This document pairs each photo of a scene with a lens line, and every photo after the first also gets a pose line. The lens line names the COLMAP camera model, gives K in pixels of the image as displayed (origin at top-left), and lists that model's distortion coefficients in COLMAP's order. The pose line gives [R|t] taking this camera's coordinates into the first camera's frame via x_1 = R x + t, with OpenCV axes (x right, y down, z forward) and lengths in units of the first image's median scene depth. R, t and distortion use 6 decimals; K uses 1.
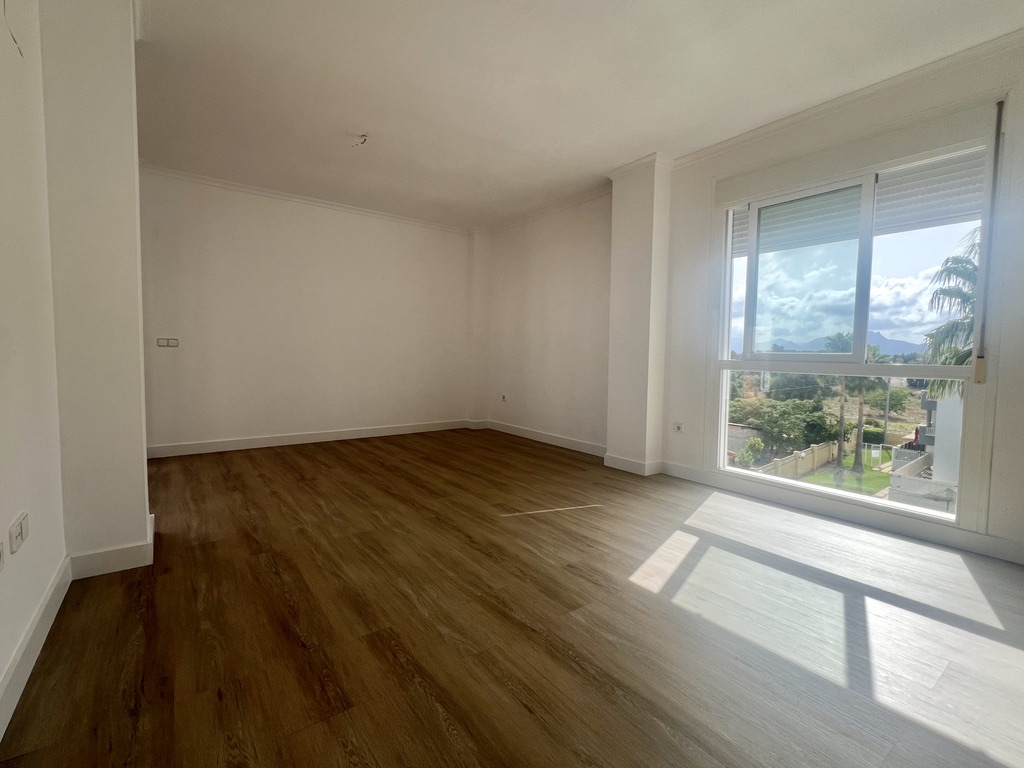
lens RADIAL K [[434.4, 0, 512.0], [0, 434.4, 384.0], [0, 0, 1]] dist [0.001657, 0.000276]
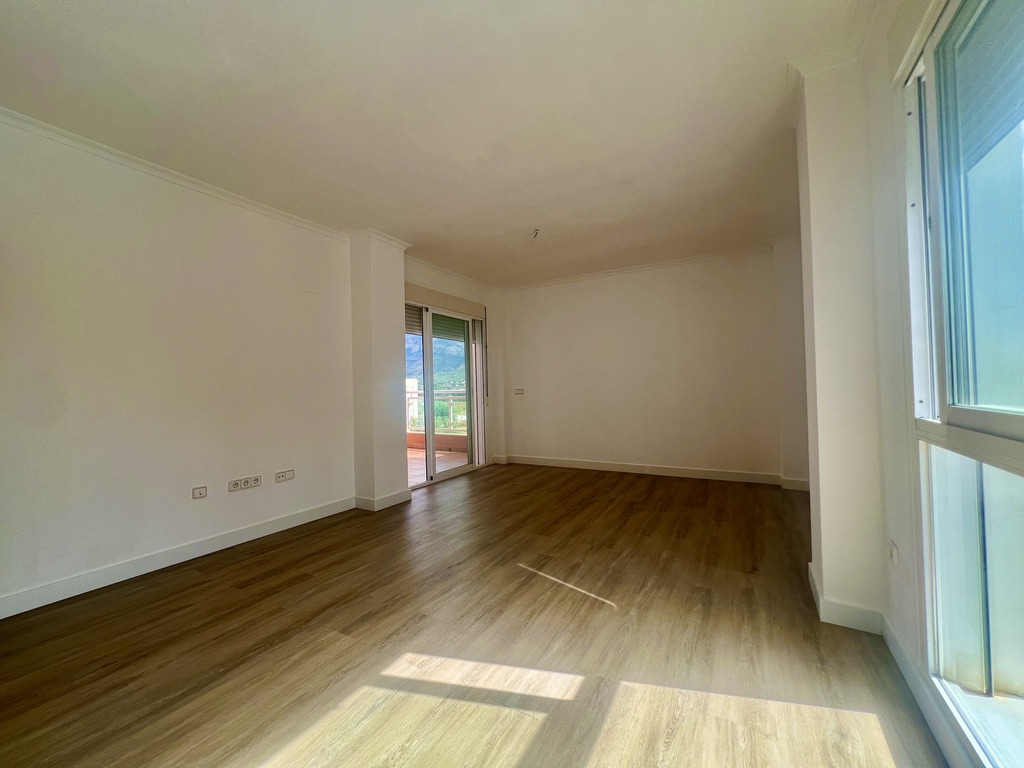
lens RADIAL K [[434.4, 0, 512.0], [0, 434.4, 384.0], [0, 0, 1]] dist [0.001657, 0.000276]
pose [[0.391728, -0.035011, -0.919415, 0.893376], [-0.031619, 0.998173, -0.051482, -0.040262], [0.919538, 0.049238, 0.389906, 0.628257]]
